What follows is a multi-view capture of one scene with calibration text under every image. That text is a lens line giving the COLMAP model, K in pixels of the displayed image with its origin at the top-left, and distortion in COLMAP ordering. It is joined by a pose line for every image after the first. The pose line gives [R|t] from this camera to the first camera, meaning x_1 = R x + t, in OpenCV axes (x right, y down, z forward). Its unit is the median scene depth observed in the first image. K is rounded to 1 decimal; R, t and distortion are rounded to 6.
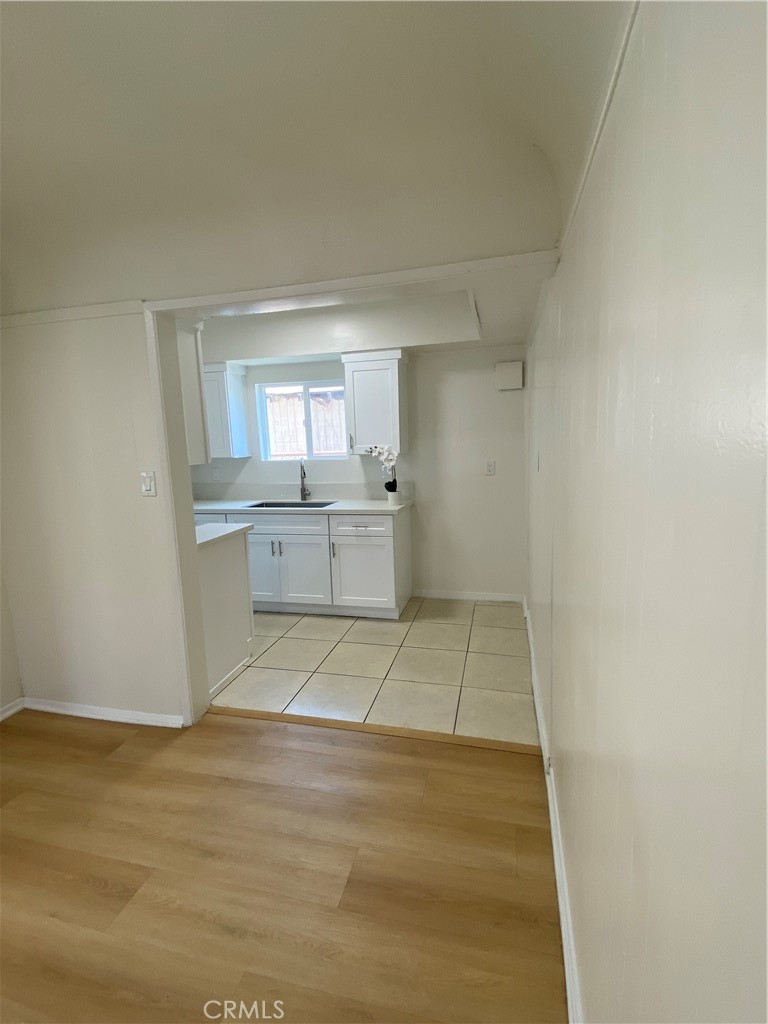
lens RADIAL K [[470.1, 0, 389.1], [0, 470.1, 514.7], [0, 0, 1]] dist [-0.000922, -0.002393]
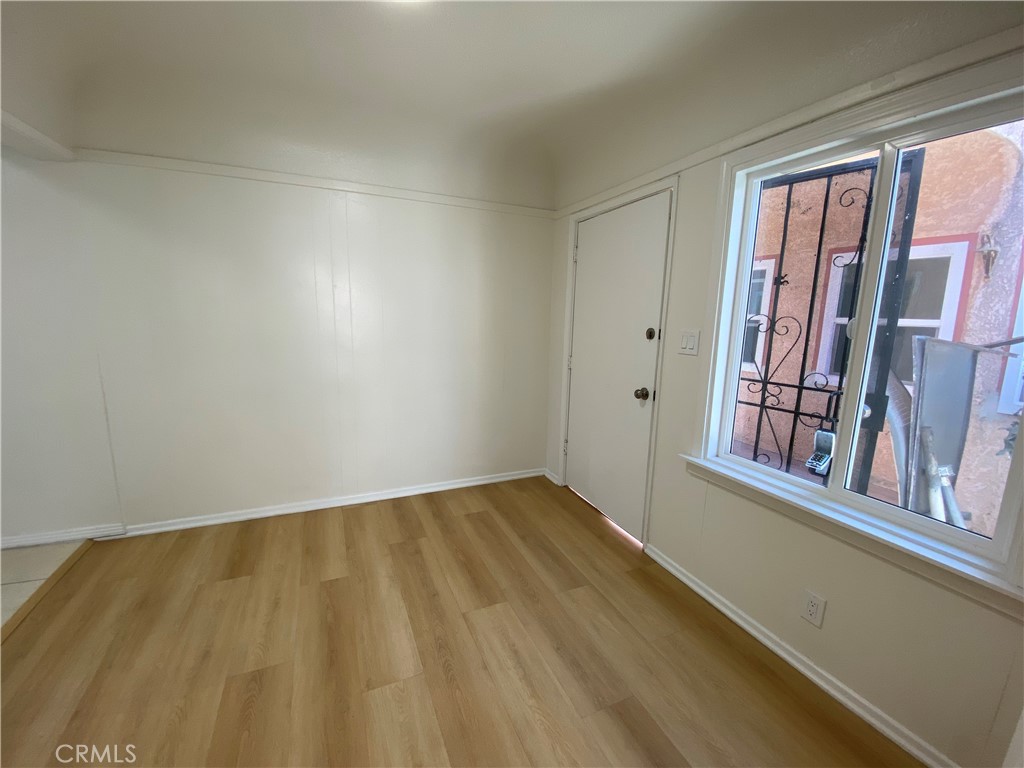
lens RADIAL K [[422.3, 0, 512.7], [0, 422.3, 381.2], [0, 0, 1]] dist [-0.011964, 0.000122]
pose [[-0.612177, -0.113269, 0.782566, -1.602153], [0.117604, 0.965637, 0.231765, -0.040704], [-0.781926, 0.233914, -0.577819, 0.903359]]
